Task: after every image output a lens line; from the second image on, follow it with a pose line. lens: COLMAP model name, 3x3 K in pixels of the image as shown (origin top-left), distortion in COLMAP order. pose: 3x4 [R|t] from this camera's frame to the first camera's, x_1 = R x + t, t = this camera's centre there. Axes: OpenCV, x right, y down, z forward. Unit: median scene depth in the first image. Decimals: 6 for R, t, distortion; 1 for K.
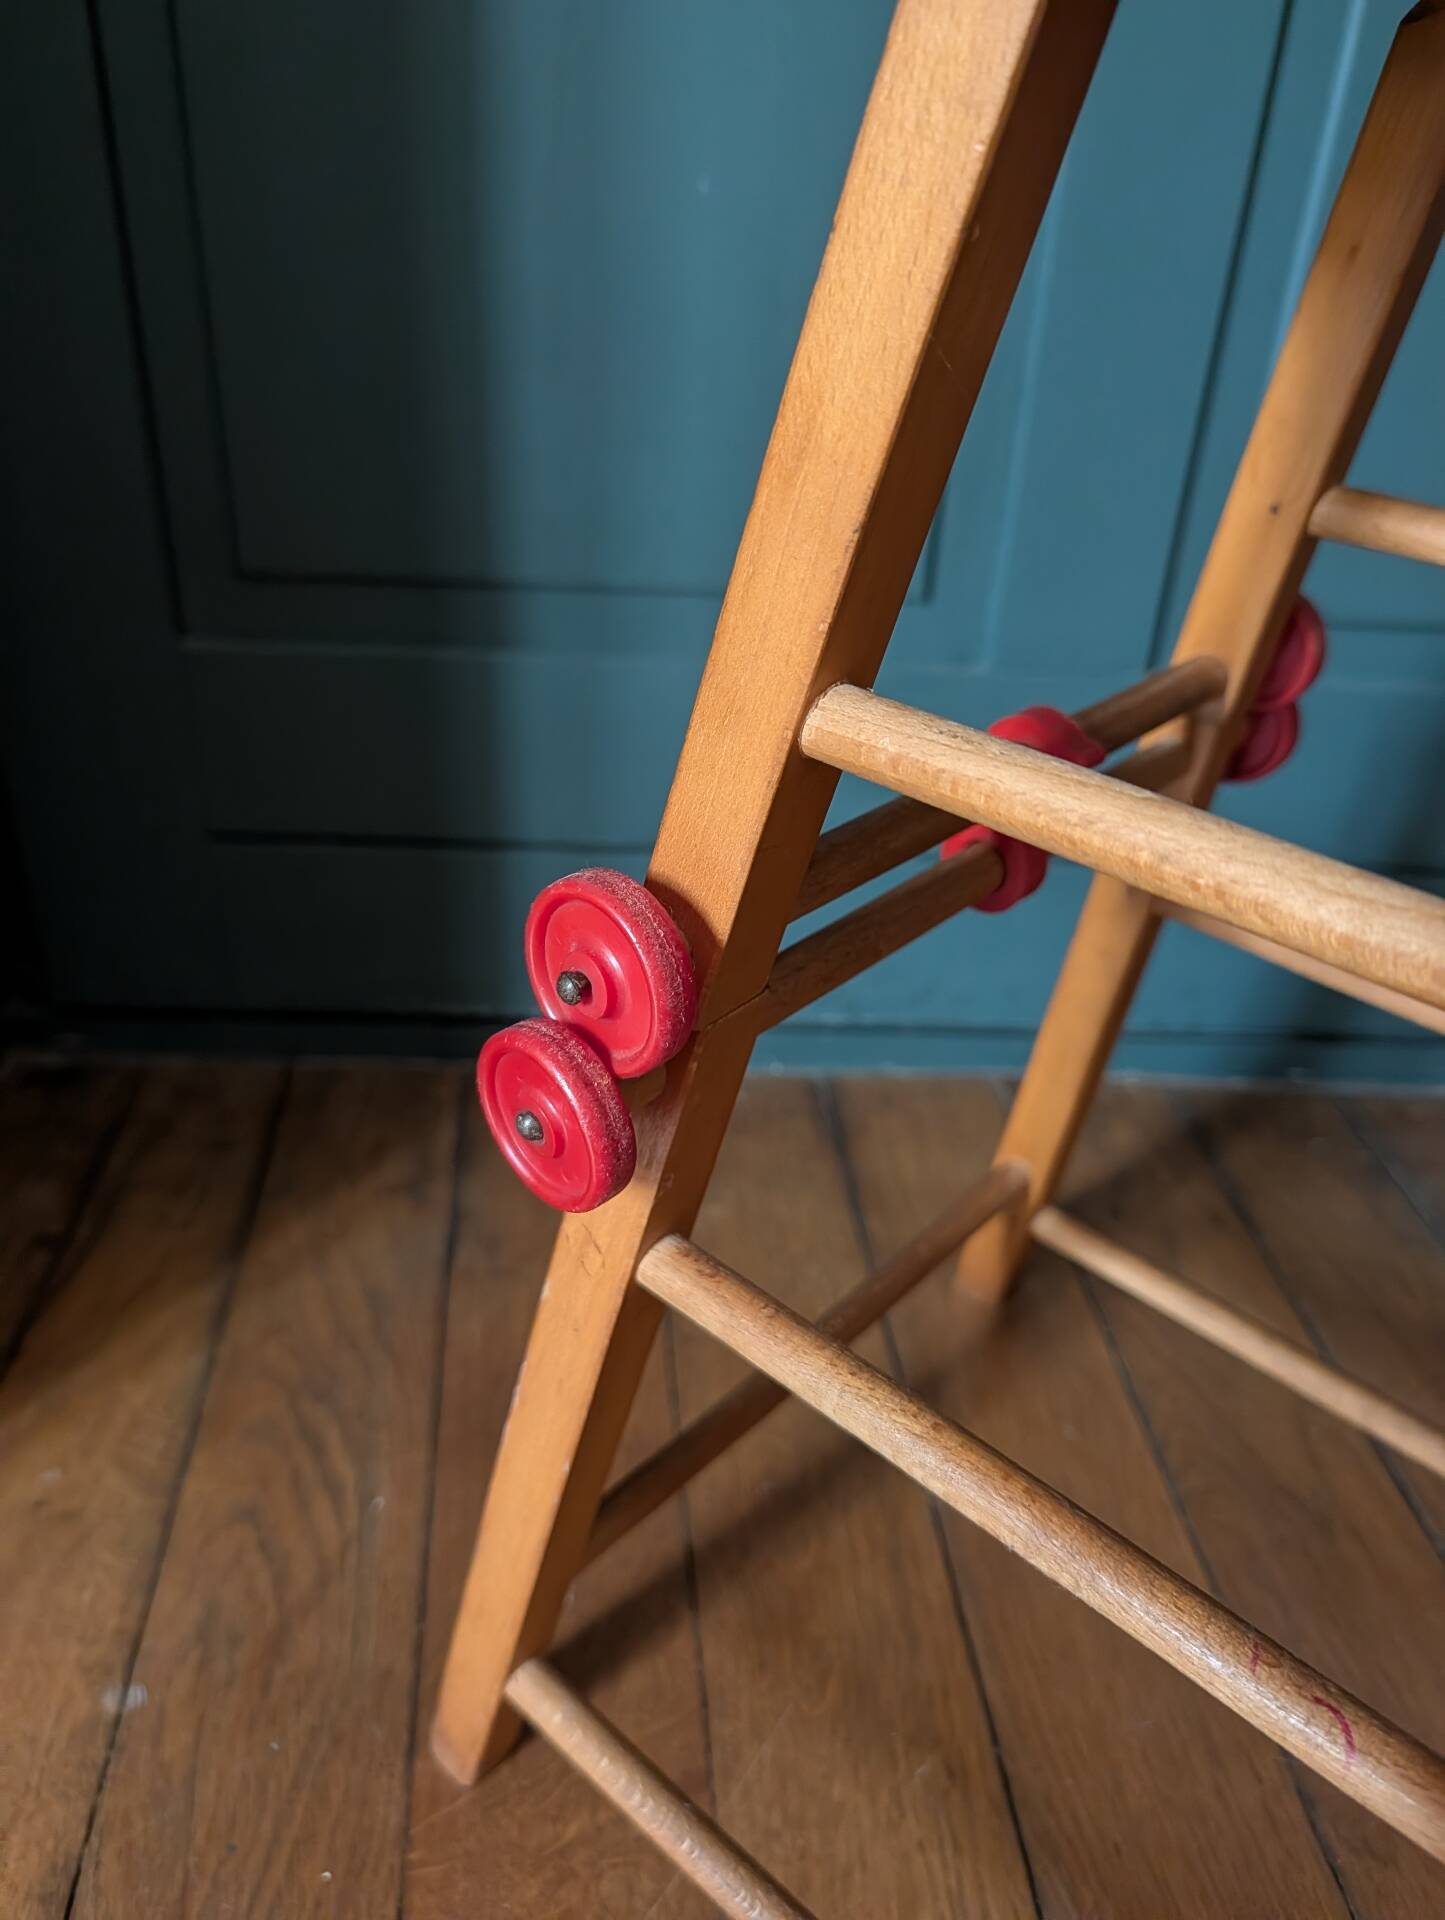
lens RADIAL K [[1343.2, 0, 710.0], [0, 1343.2, 990.7], [0, 0, 1]] dist [0.009684, -0.008893]
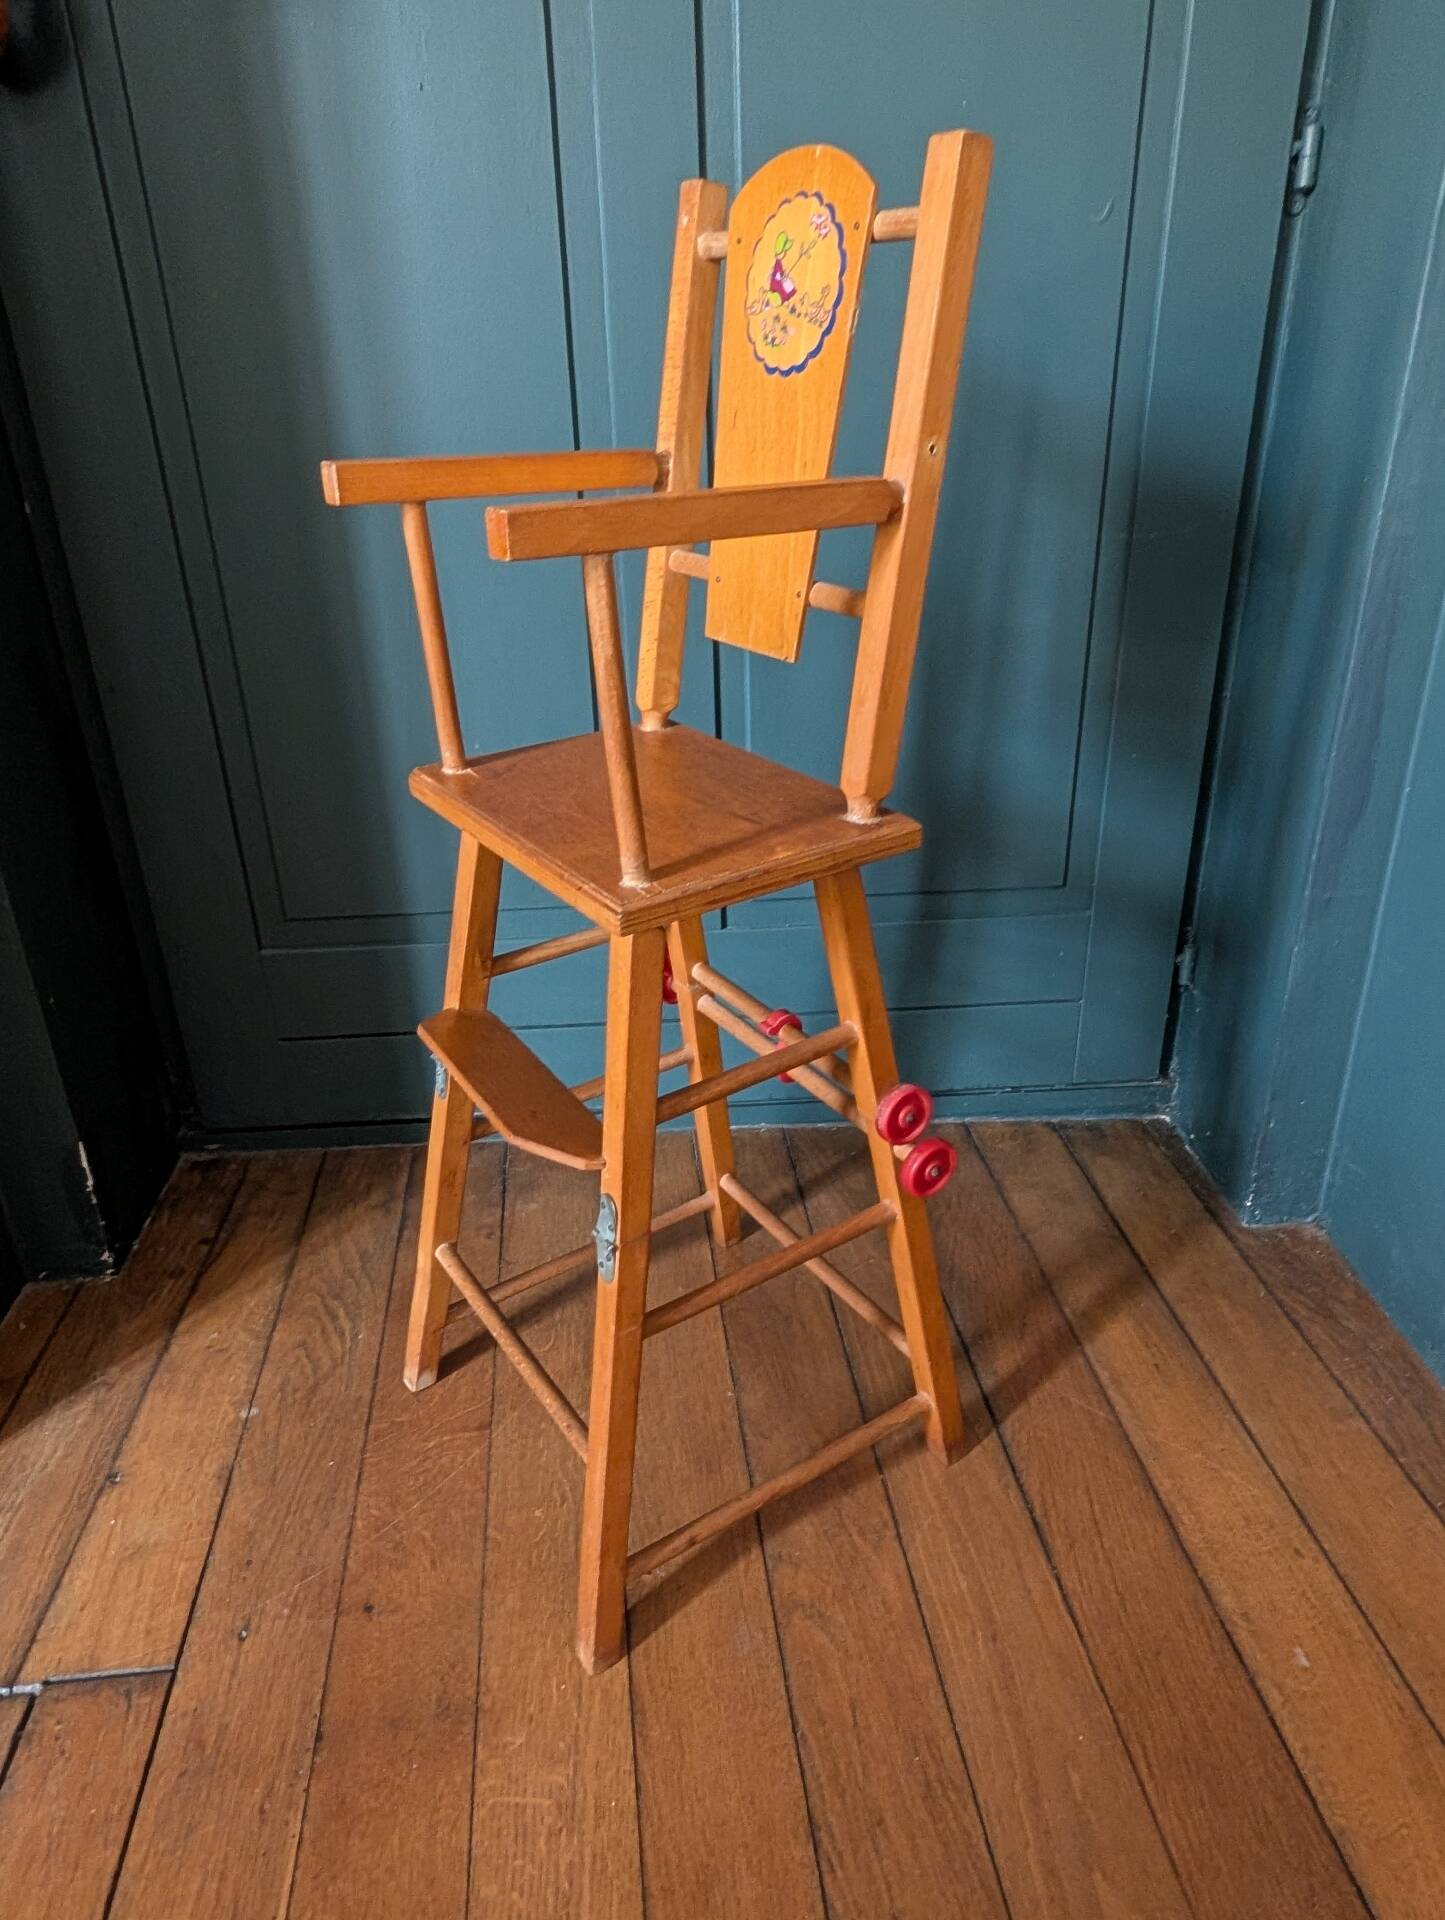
lens RADIAL K [[1206.0, 0, 731.9], [0, 1206.0, 966.3], [0, 0, 1]] dist [0.003435, -0.001862]
pose [[0.997129, -0.073870, -0.016622, 0.495648], [0.071663, 0.991586, -0.107800, 0.033249], [0.024446, 0.106299, 0.994034, -1.152428]]
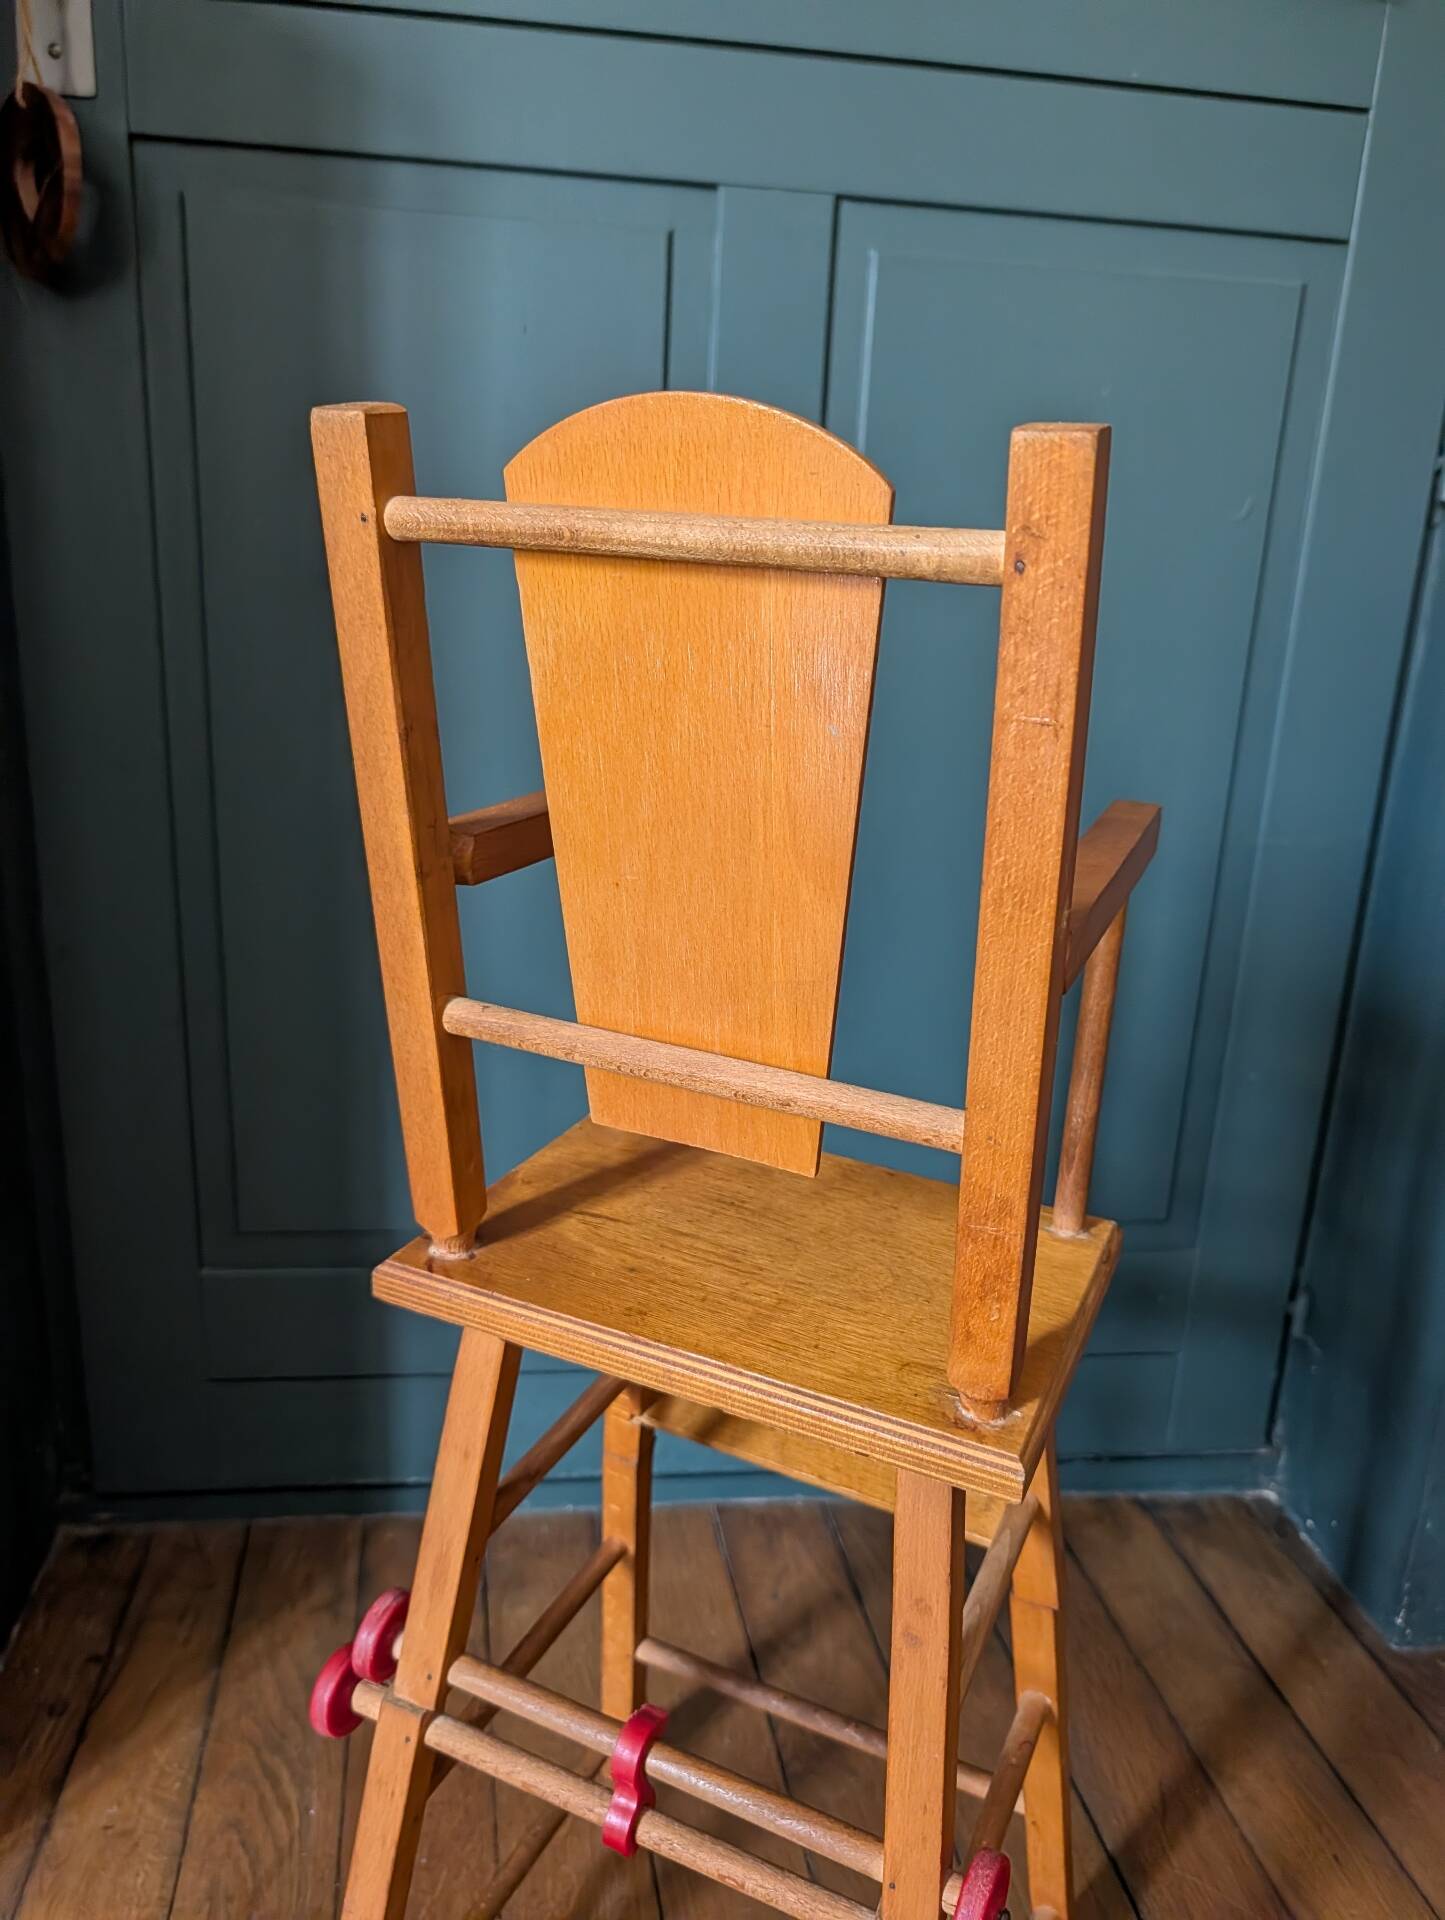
lens RADIAL K [[1343.2, 0, 705.2], [0, 1343.2, 983.9], [0, 0, 1]] dist [0.009684, -0.008893]
pose [[0.996854, -0.028558, 0.073929, 0.166401], [0.046785, 0.964993, -0.258069, -0.181590], [-0.063971, 0.260716, 0.963294, -1.029593]]
